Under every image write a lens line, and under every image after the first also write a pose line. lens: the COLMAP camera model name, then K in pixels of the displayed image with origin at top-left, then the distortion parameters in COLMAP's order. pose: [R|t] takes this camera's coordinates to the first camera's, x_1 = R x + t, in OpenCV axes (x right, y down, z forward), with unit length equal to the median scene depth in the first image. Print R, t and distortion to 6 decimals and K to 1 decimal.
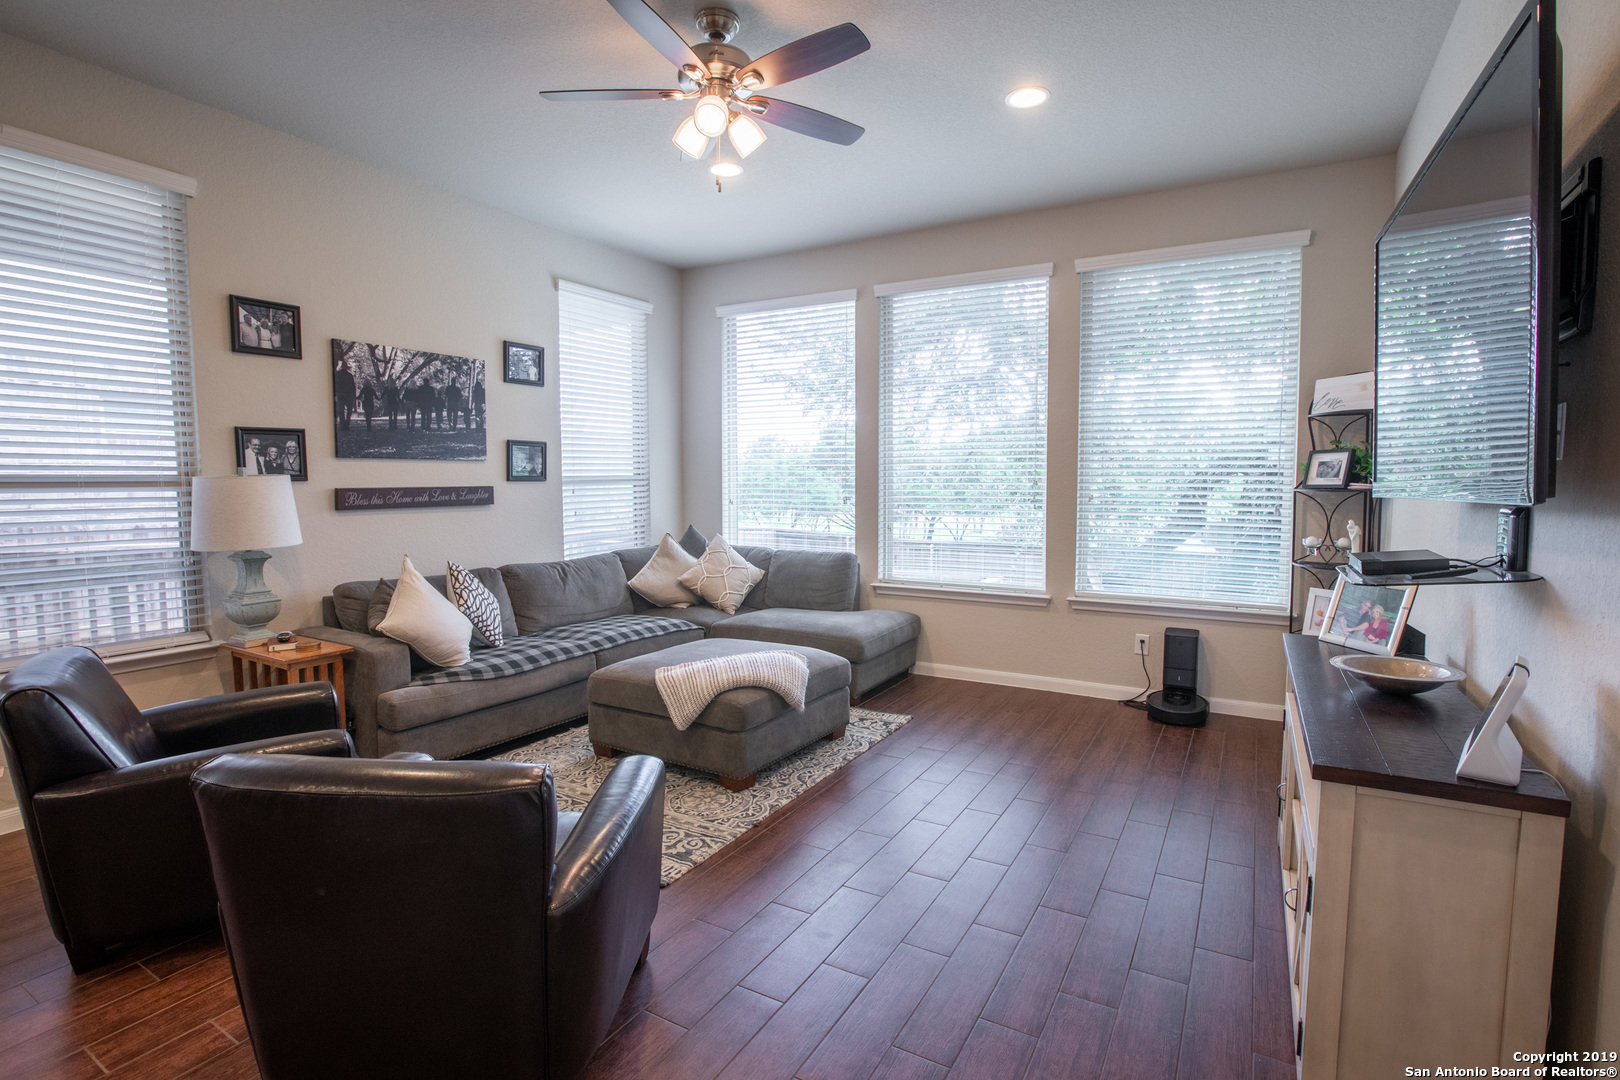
lens RADIAL K [[747.9, 0, 831.6], [0, 747.9, 536.4], [0, 0, 1]] dist [-0.079240, 0.040148]
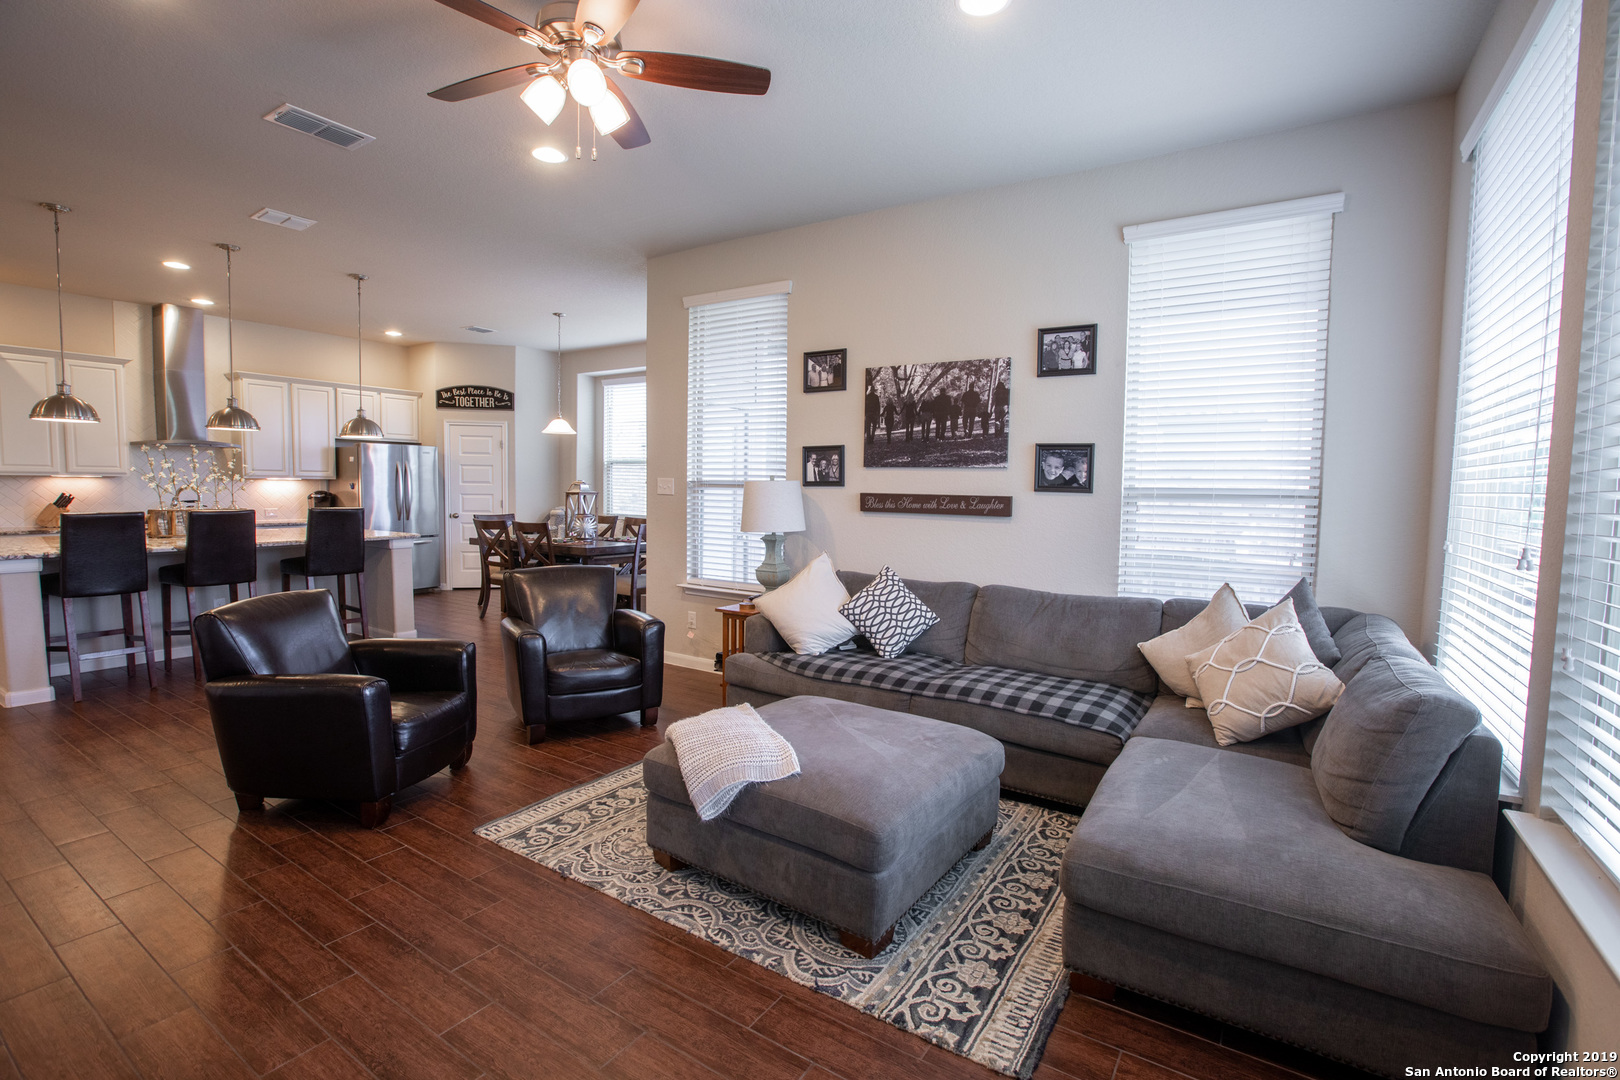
lens RADIAL K [[747.9, 0, 831.6], [0, 747.9, 536.4], [0, 0, 1]] dist [-0.079240, 0.040148]
pose [[-0.047634, 0.072585, -0.996224, 0.513768], [-0.091168, 0.992877, 0.076700, -0.078194], [0.994696, 0.094477, -0.040678, 0.928348]]
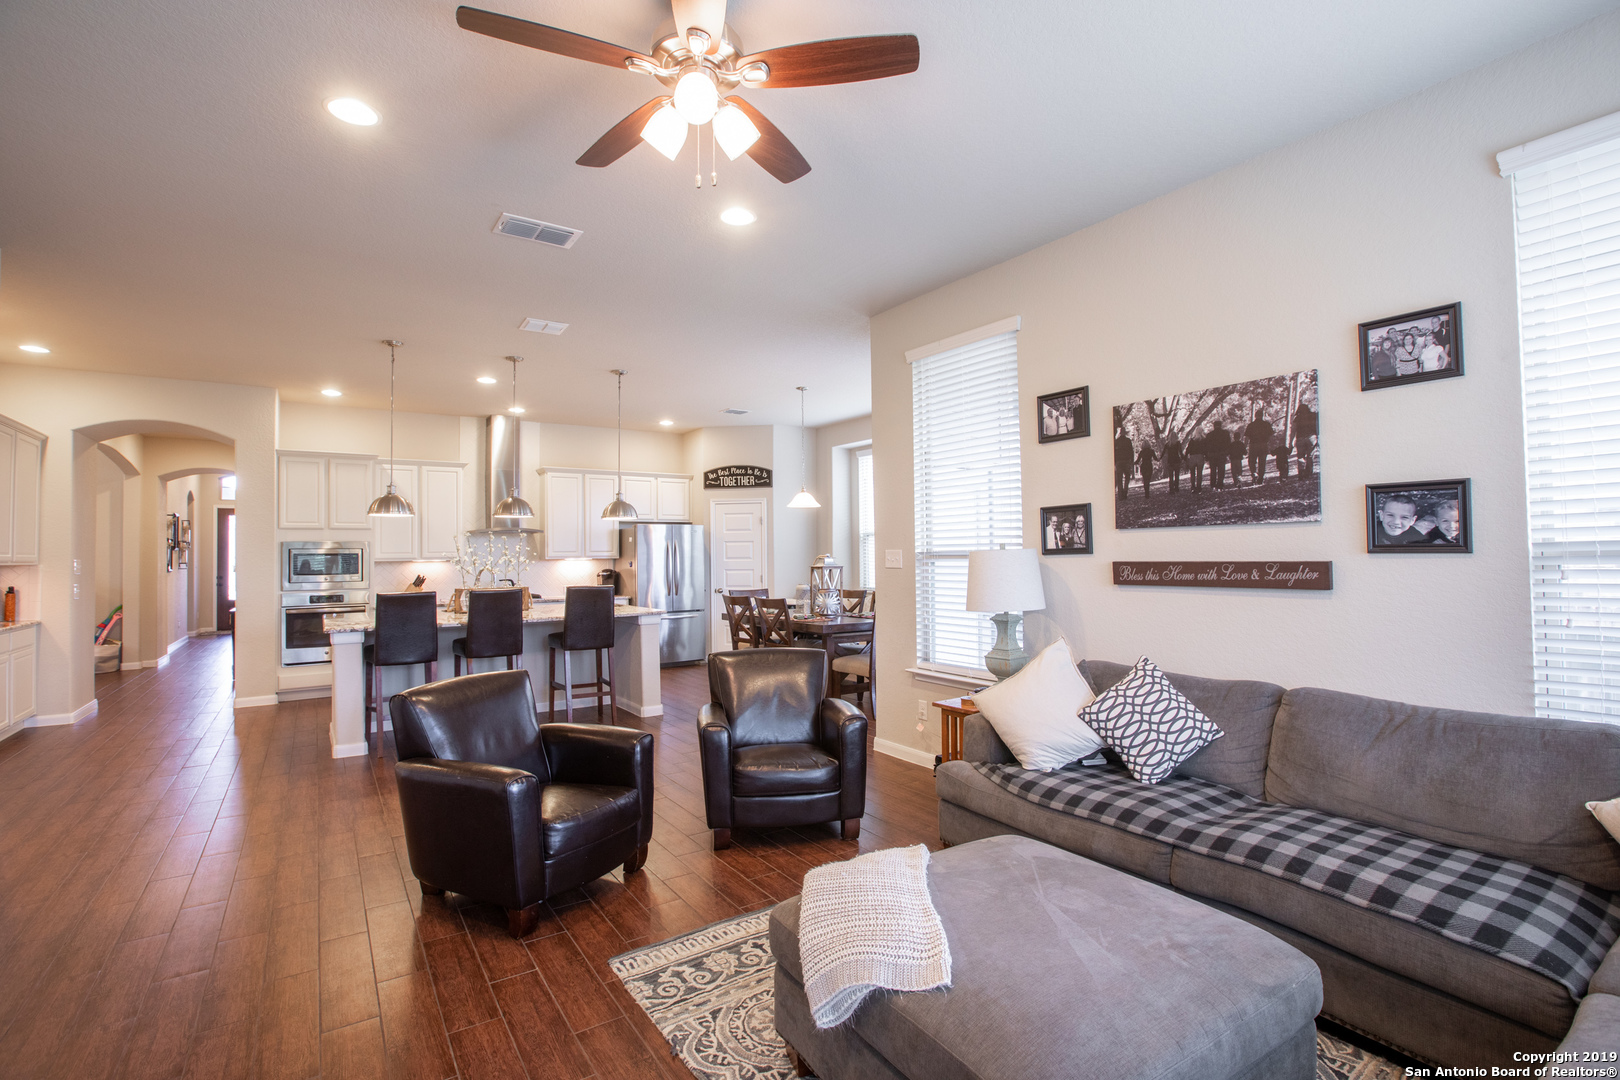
lens RADIAL K [[739.9, 0, 821.3], [0, 739.9, 533.7], [0, 0, 1]] dist [-0.047026, 0.015505]
pose [[-0.436491, -0.013928, -0.899601, 0.330569], [-0.053029, 0.998540, 0.010270, -0.084571], [0.898144, 0.052188, -0.436592, 0.989179]]
